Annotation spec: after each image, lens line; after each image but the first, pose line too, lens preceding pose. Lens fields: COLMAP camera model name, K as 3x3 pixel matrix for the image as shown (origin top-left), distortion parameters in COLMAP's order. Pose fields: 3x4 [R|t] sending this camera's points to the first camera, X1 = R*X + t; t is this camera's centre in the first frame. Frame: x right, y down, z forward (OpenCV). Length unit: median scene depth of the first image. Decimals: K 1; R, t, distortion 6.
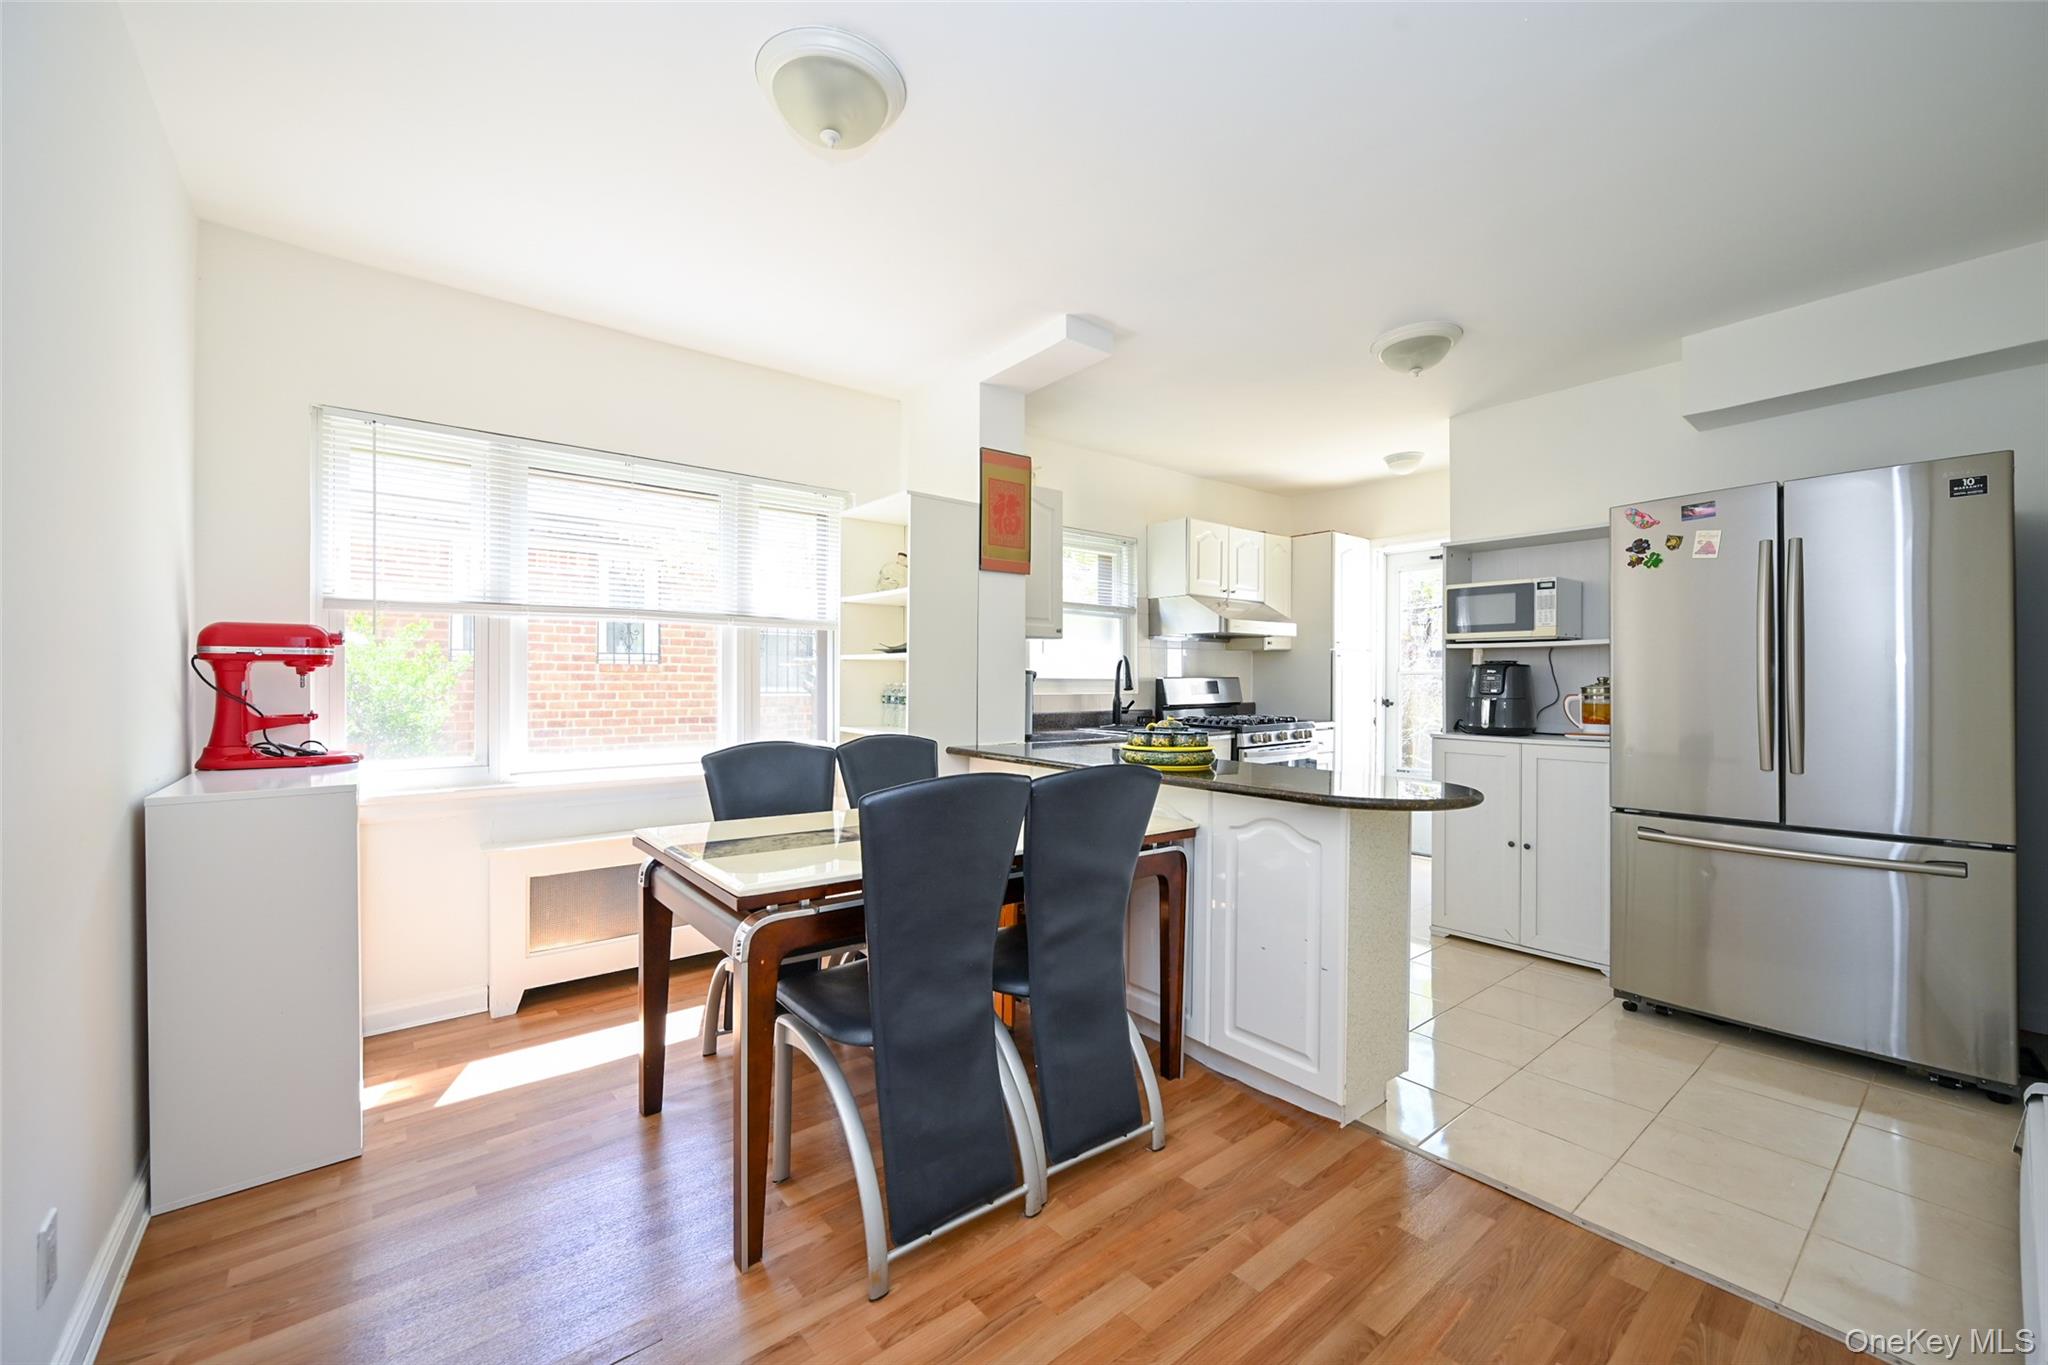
lens RADIAL K [[807.4, 0, 1026.9], [0, 807.4, 678.7], [0, 0, 1]] dist [0.000133, -0.000210]
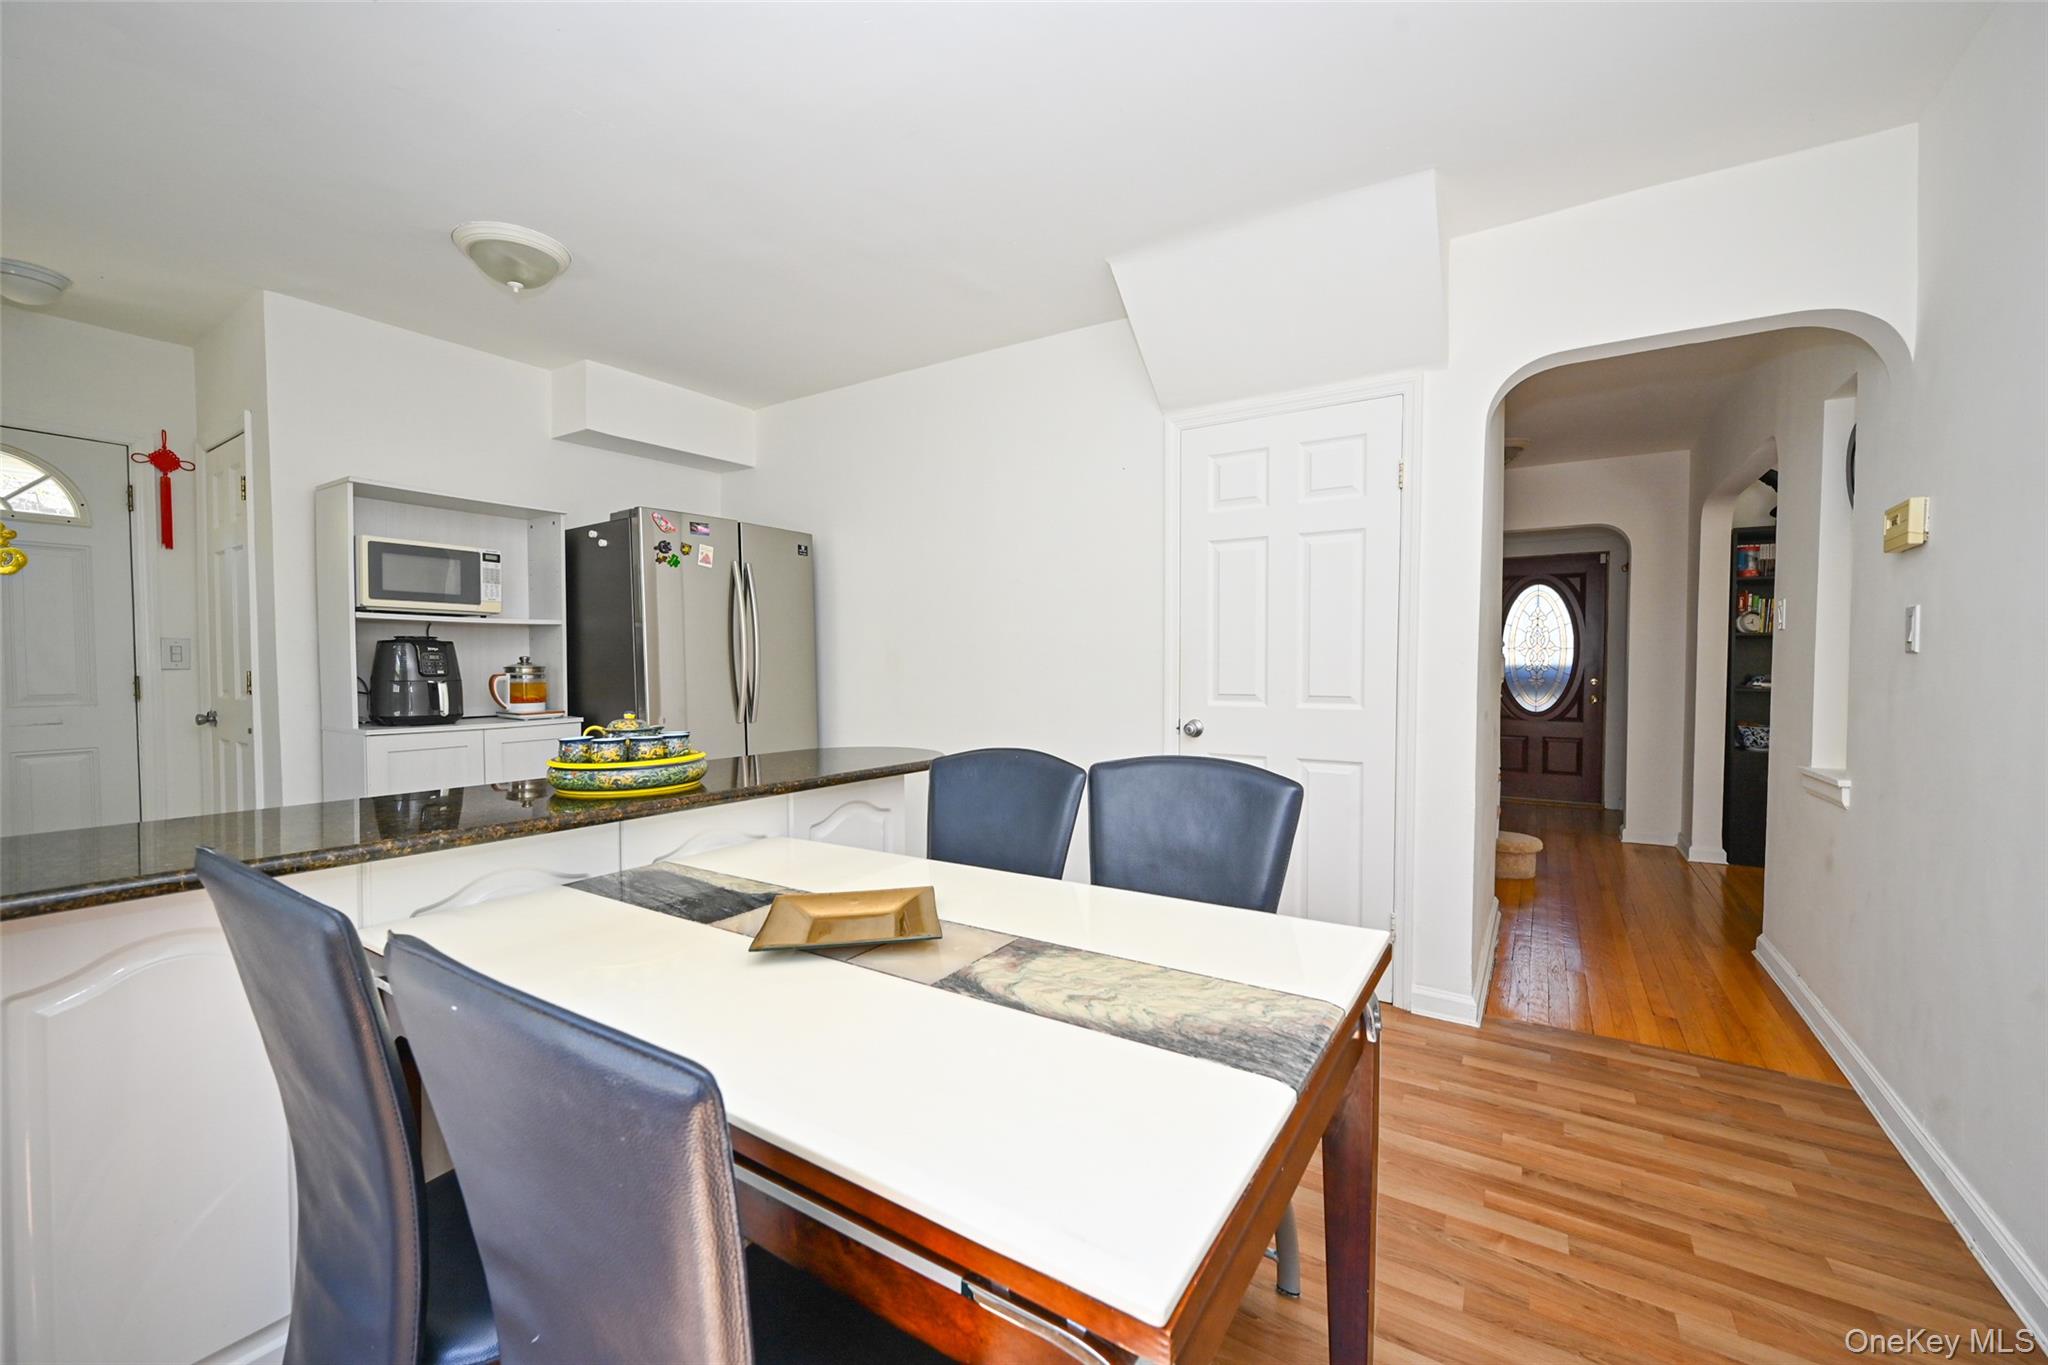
lens RADIAL K [[807.4, 0, 1025.1], [0, 807.4, 683.0], [0, 0, 1]] dist [0.000133, -0.000210]
pose [[-0.313553, -0.025632, 0.949225, -0.489993], [-0.000927, 0.999643, 0.026687, 0.003982], [-0.949570, 0.007488, -0.313465, 0.784791]]
